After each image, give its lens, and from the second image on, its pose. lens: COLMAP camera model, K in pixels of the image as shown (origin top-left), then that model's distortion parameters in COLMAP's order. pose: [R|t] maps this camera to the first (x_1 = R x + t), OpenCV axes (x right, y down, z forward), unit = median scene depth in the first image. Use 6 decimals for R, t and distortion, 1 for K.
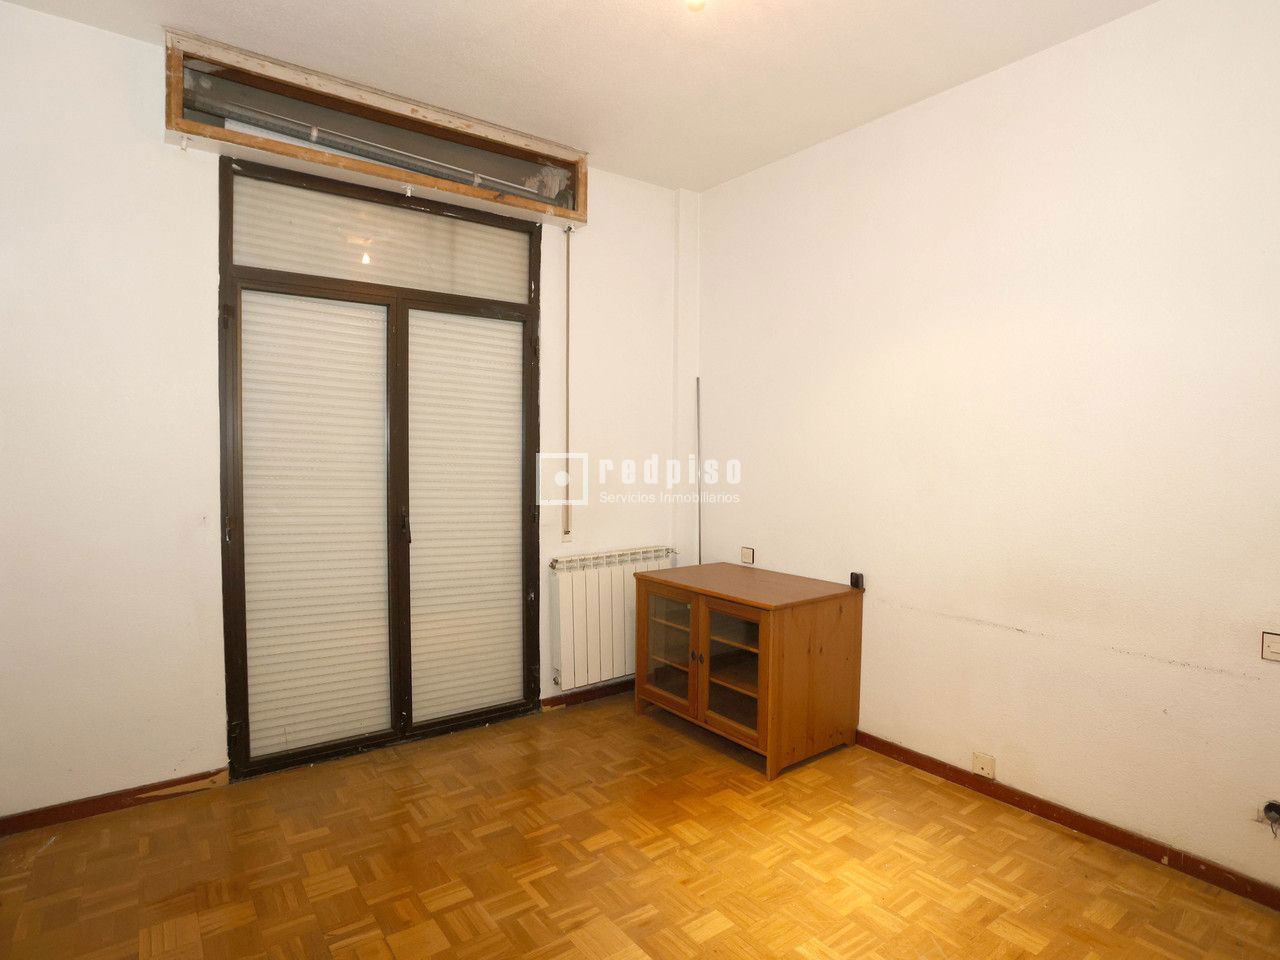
lens RADIAL K [[701.1, 0, 646.3], [0, 701.1, 469.8], [0, 0, 1]] dist [-0.083781, 0.039009]
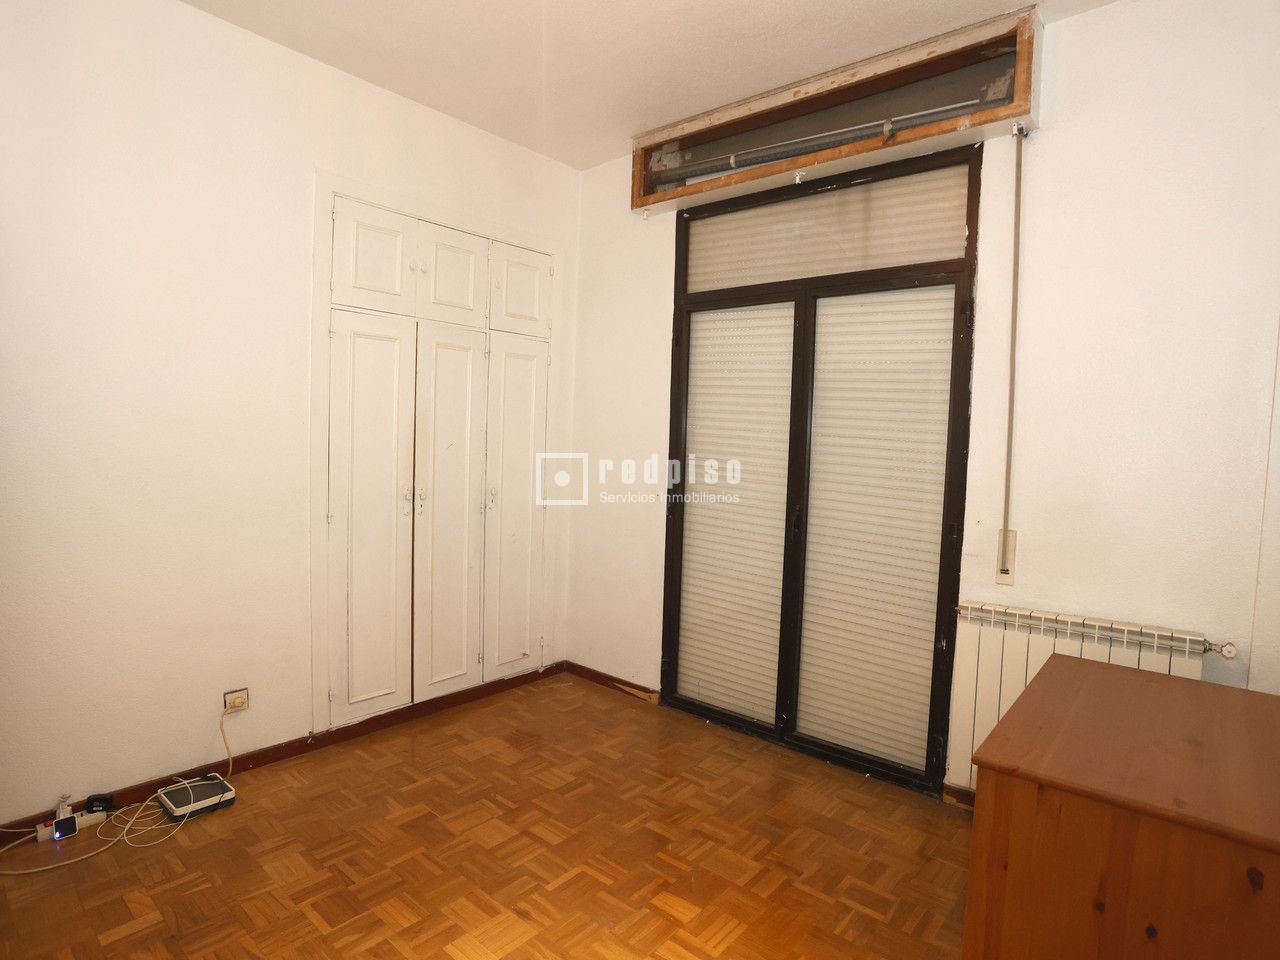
lens RADIAL K [[706.0, 0, 646.5], [0, 706.0, 473.9], [0, 0, 1]] dist [-0.078060, 0.039352]
pose [[0.209172, 0.047949, -0.976703, 0.576546], [-0.052805, 0.997894, 0.037681, -0.017458], [0.976452, 0.043693, 0.211263, 0.600765]]
